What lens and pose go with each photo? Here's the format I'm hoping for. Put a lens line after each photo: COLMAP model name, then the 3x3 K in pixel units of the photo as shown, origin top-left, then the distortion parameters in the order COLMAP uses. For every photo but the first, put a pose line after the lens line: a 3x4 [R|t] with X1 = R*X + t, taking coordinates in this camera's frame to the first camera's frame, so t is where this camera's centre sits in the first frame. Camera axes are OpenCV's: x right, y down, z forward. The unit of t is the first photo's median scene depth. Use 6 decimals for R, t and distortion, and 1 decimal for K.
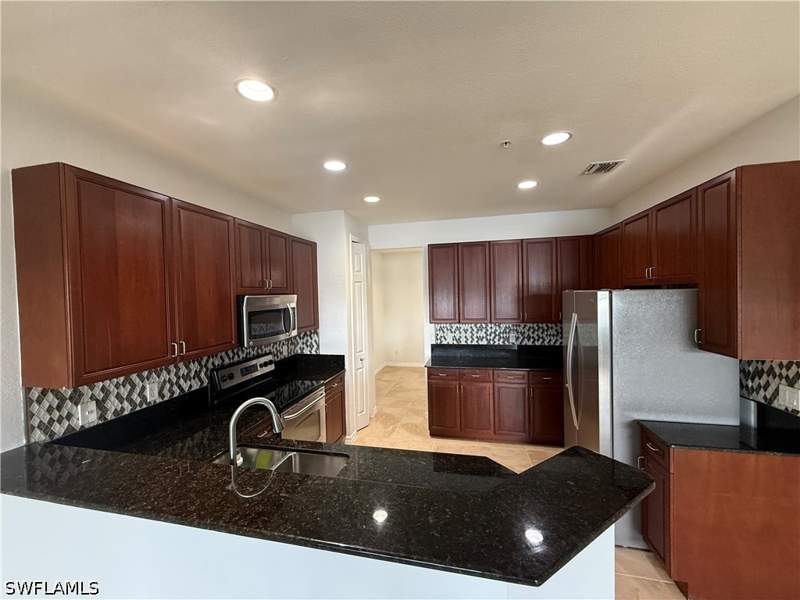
lens RADIAL K [[321.6, 0, 398.4], [0, 321.6, 299.2], [0, 0, 1]] dist [-0.000748, -0.000095]
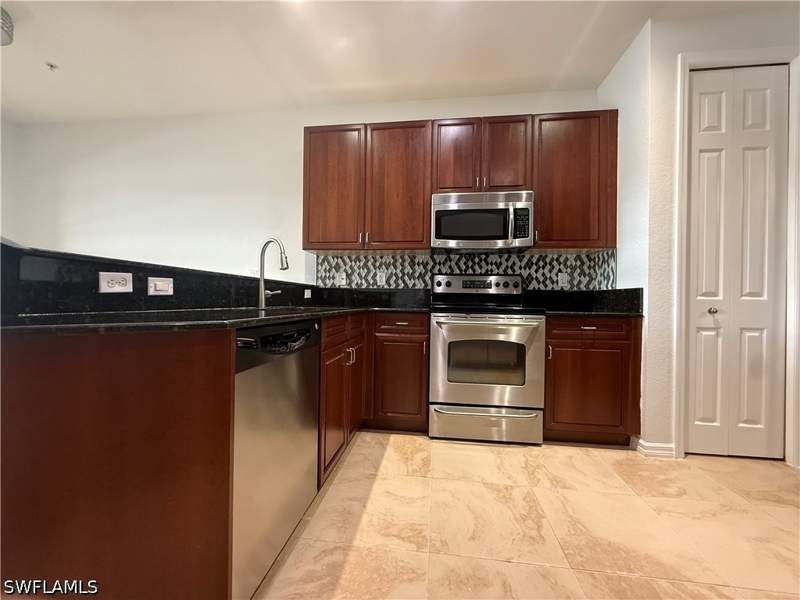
lens RADIAL K [[321.6, 0, 398.9], [0, 321.6, 299.1], [0, 0, 1]] dist [-0.000748, -0.000095]
pose [[0.090411, 0.027845, -0.995515, 0.492748], [-0.038289, 0.998967, 0.024464, 0.283196], [0.995168, 0.035905, 0.091384, 0.798682]]
